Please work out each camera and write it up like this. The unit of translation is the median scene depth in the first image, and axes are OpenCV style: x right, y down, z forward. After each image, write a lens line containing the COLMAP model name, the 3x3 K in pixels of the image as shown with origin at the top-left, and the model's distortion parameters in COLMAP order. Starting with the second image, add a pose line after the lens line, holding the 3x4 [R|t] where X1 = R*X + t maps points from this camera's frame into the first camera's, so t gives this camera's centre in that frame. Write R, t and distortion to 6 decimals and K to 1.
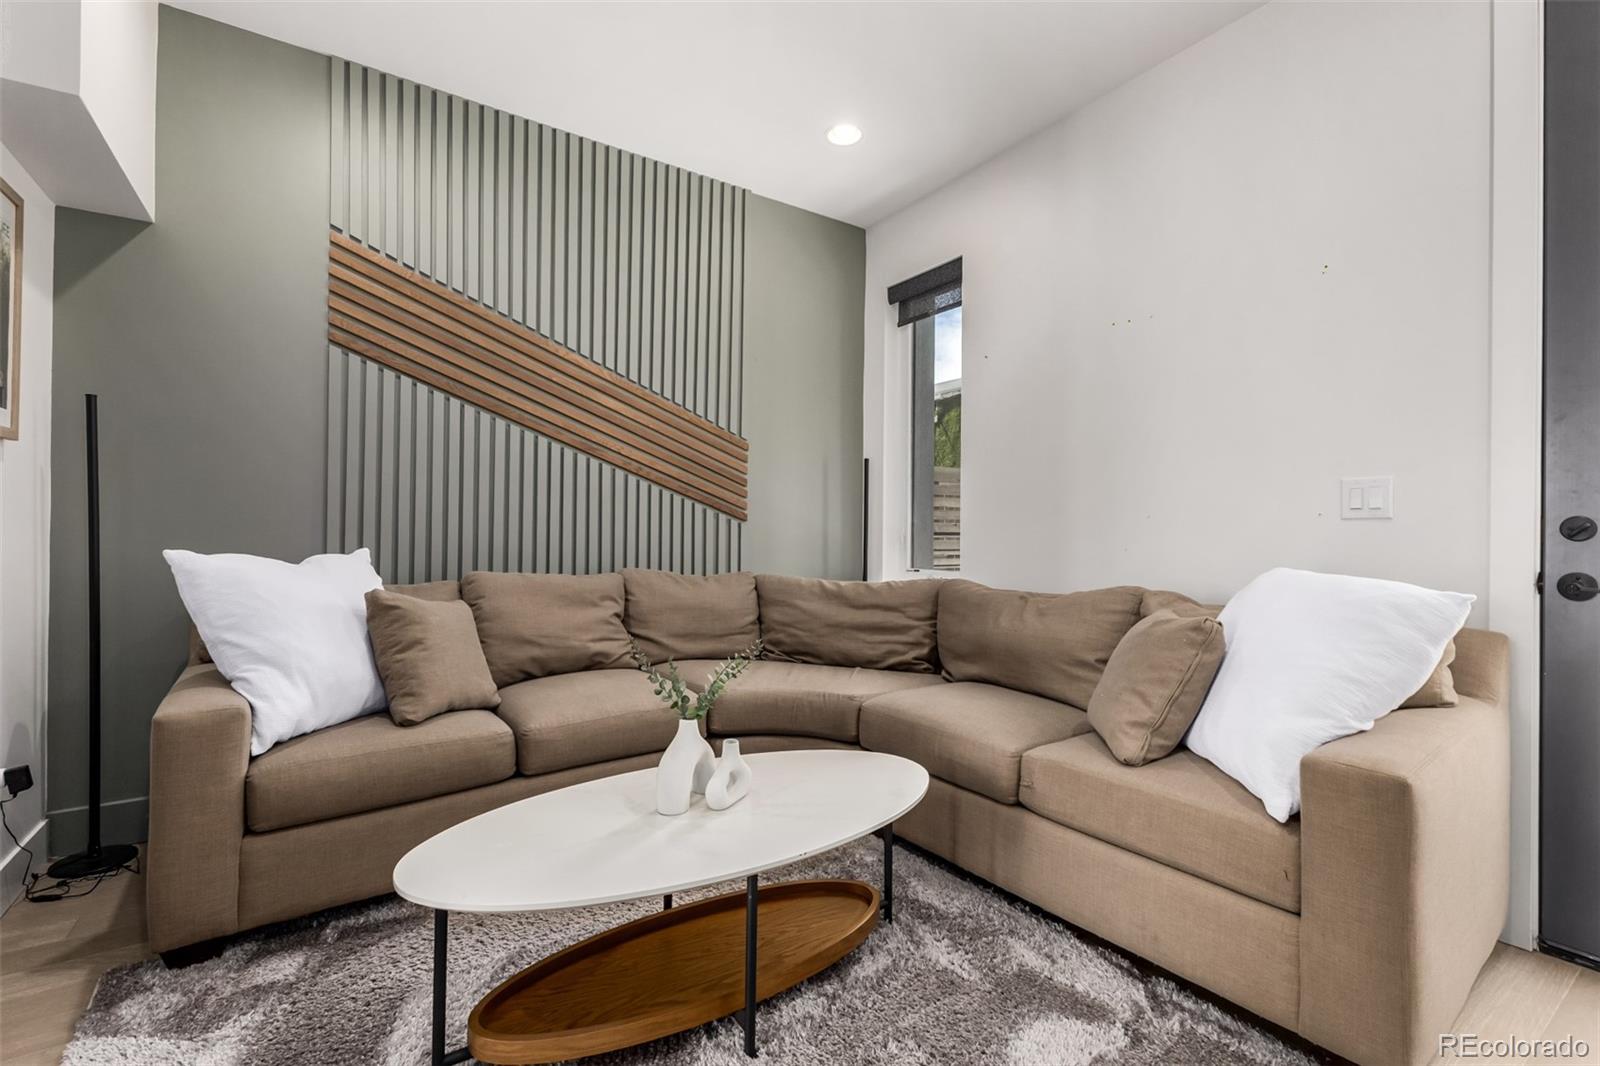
lens RADIAL K [[694.6, 0, 796.9], [0, 694.6, 534.0], [0, 0, 1]] dist [0.010367, -0.002631]
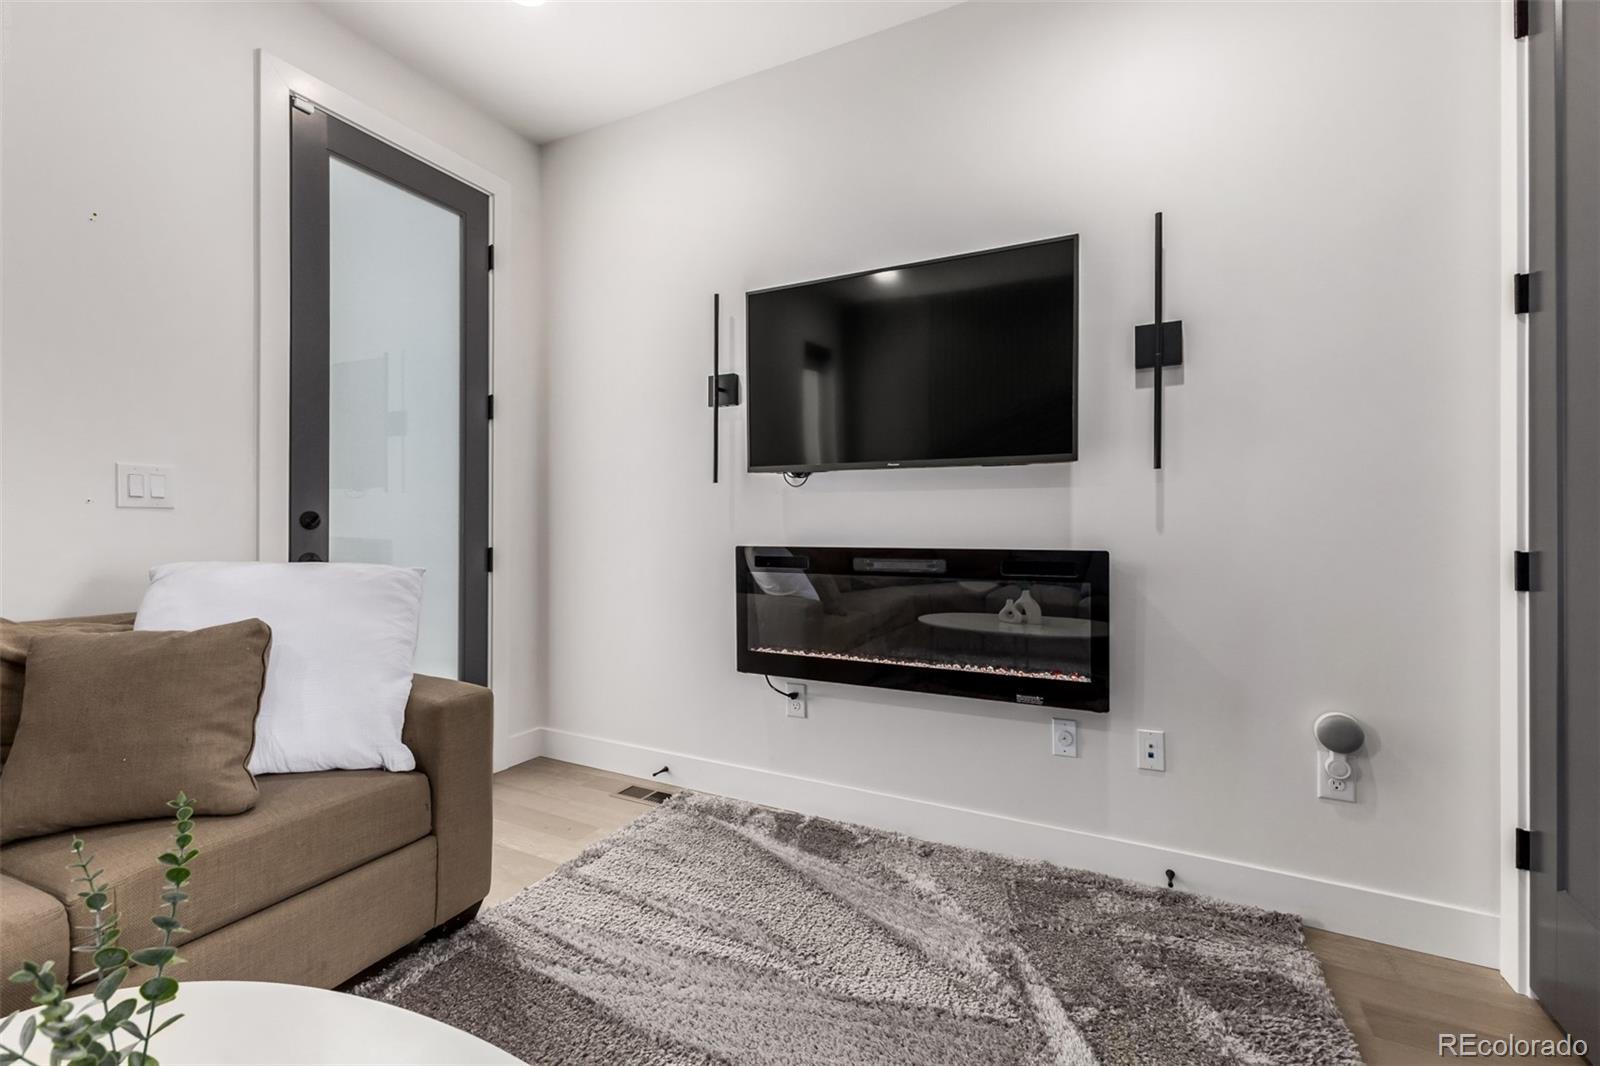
lens RADIAL K [[694.6, 0, 795.4], [0, 694.6, 526.8], [0, 0, 1]] dist [0.010367, -0.002631]
pose [[-0.494129, -0.005055, 0.869374, -0.548810], [-0.004721, 0.999984, 0.003131, -0.003974], [-0.869376, -0.002557, -0.494145, 0.858677]]
